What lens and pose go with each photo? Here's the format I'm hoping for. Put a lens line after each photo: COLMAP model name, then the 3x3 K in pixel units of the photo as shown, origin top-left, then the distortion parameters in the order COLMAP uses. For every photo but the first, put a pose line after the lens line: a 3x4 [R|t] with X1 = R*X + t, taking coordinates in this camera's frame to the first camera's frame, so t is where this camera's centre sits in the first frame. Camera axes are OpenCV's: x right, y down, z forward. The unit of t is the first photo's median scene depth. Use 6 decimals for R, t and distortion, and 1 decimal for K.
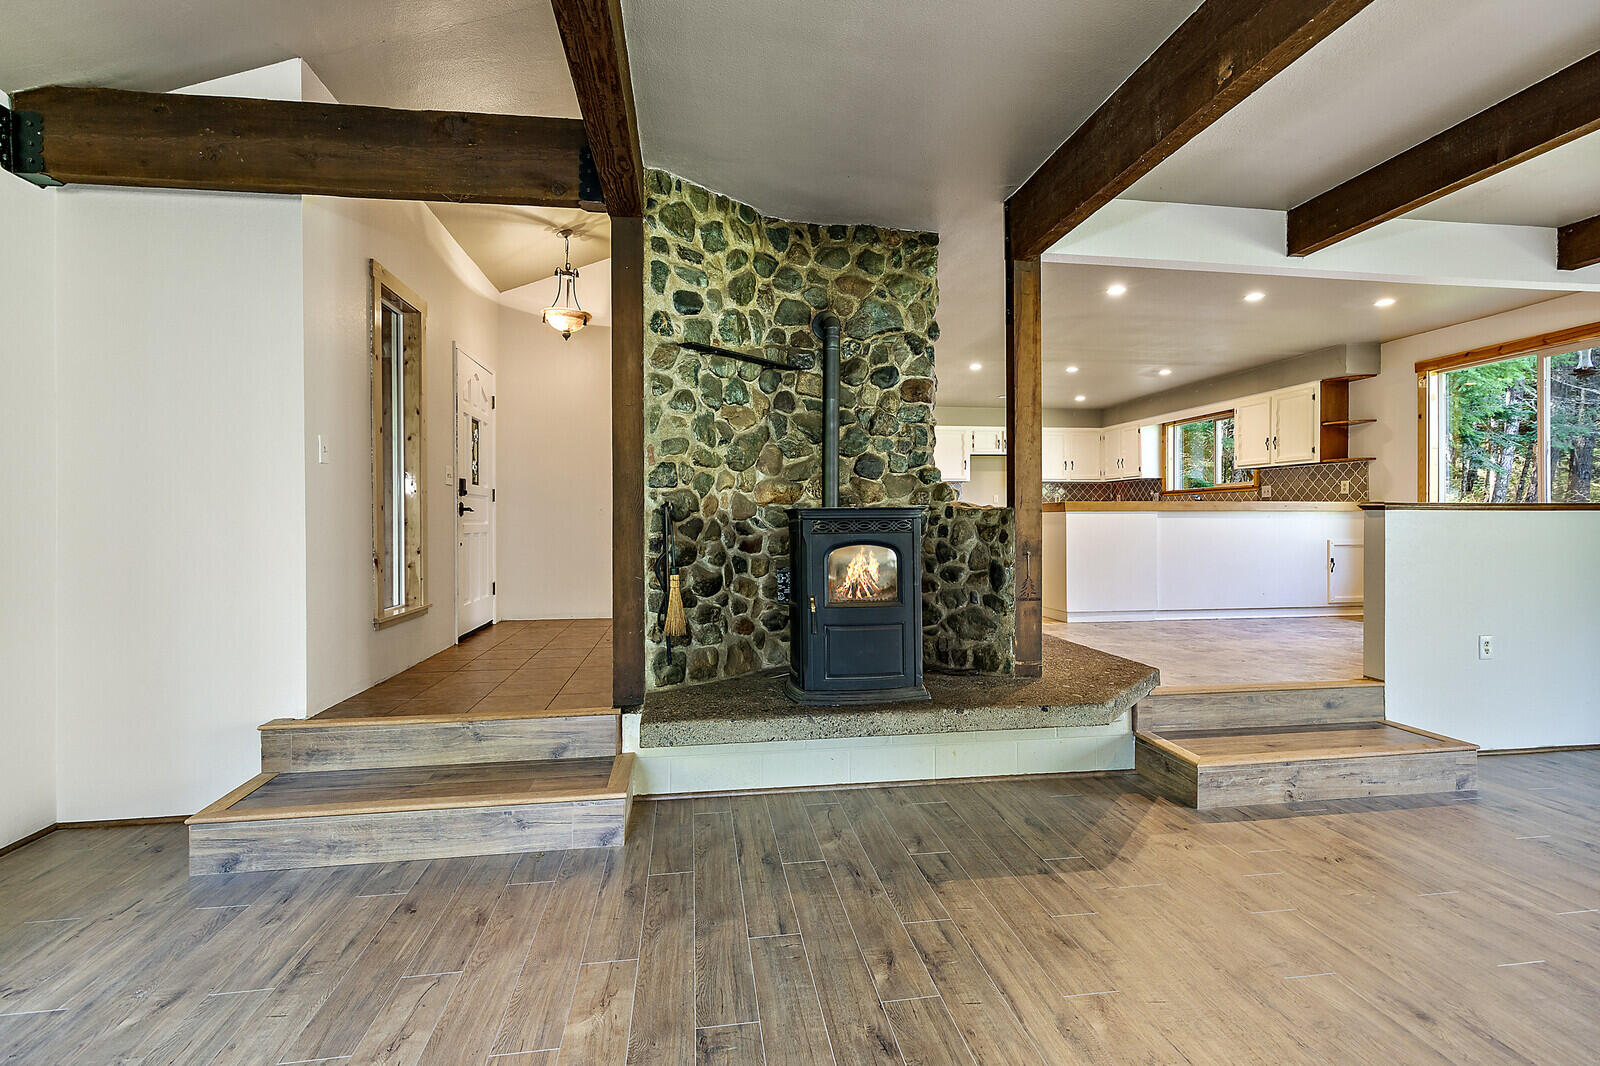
lens RADIAL K [[731.8, 0, 802.8], [0, 731.8, 529.0], [0, 0, 1]] dist [0.002940, 0.000476]
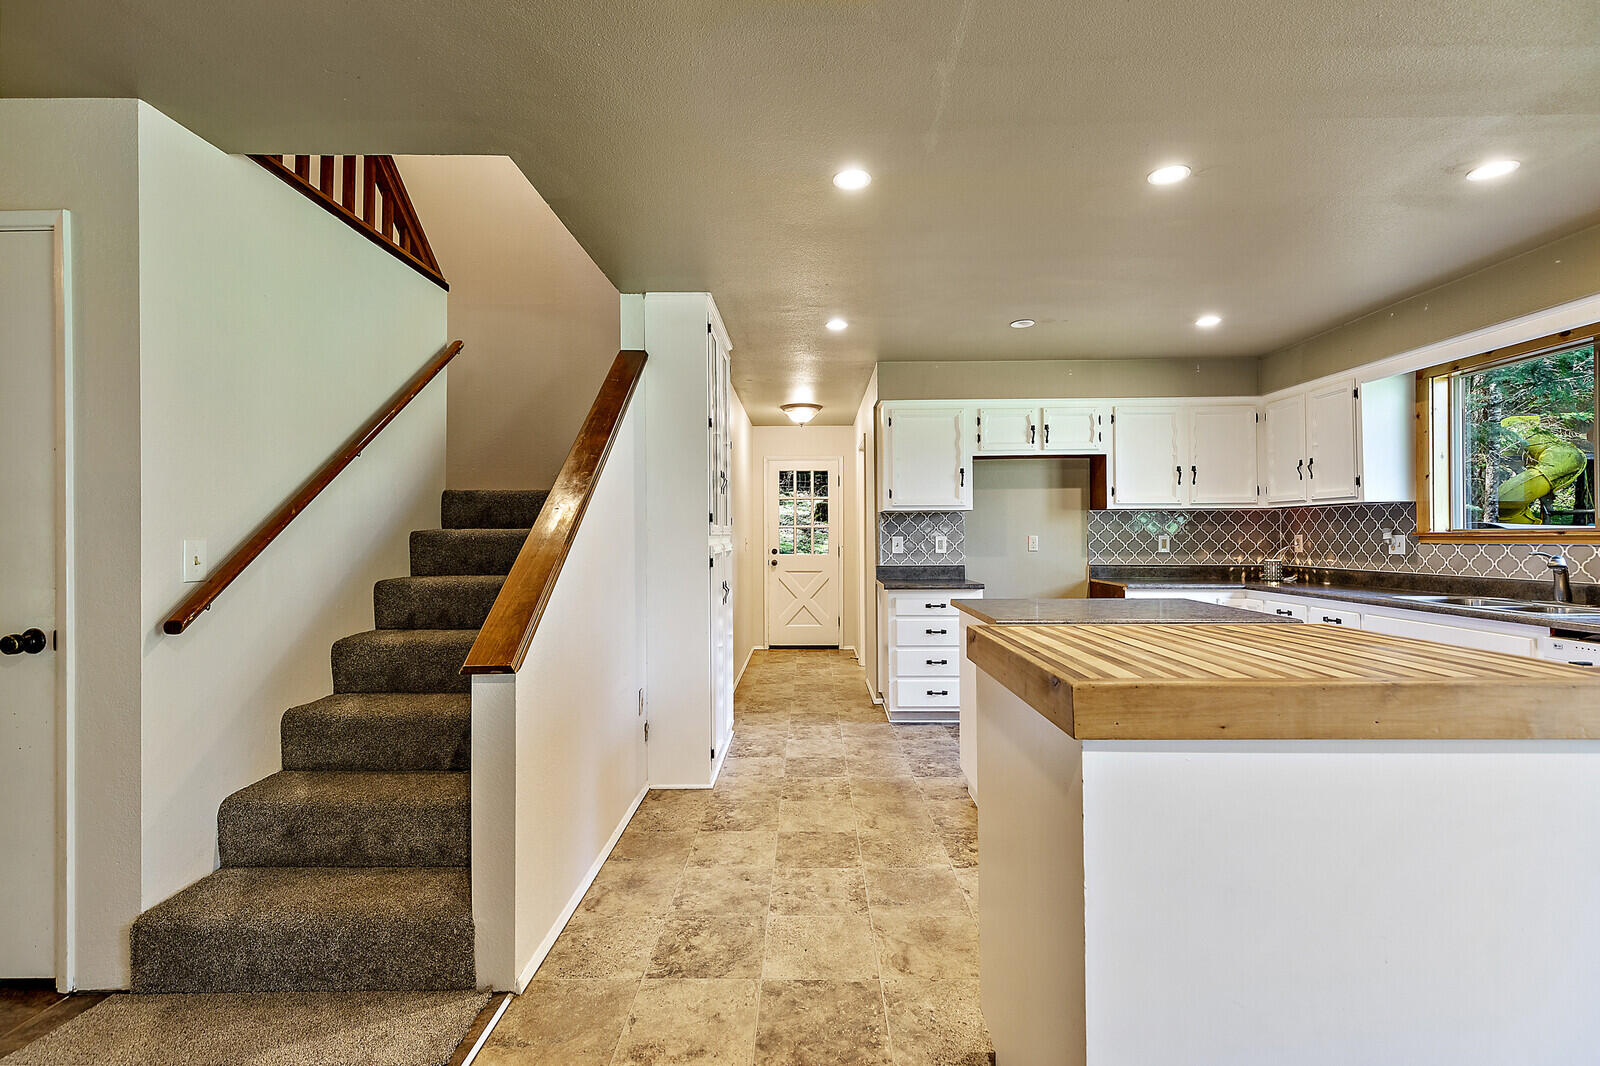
lens RADIAL K [[731.8, 0, 795.8], [0, 731.8, 531.8], [0, 0, 1]] dist [0.002940, 0.000476]
pose [[0.986115, -0.001401, -0.166059, 0.198417], [-0.001335, 0.999865, -0.016365, -0.043242], [0.166060, 0.016360, 0.985980, 0.503303]]
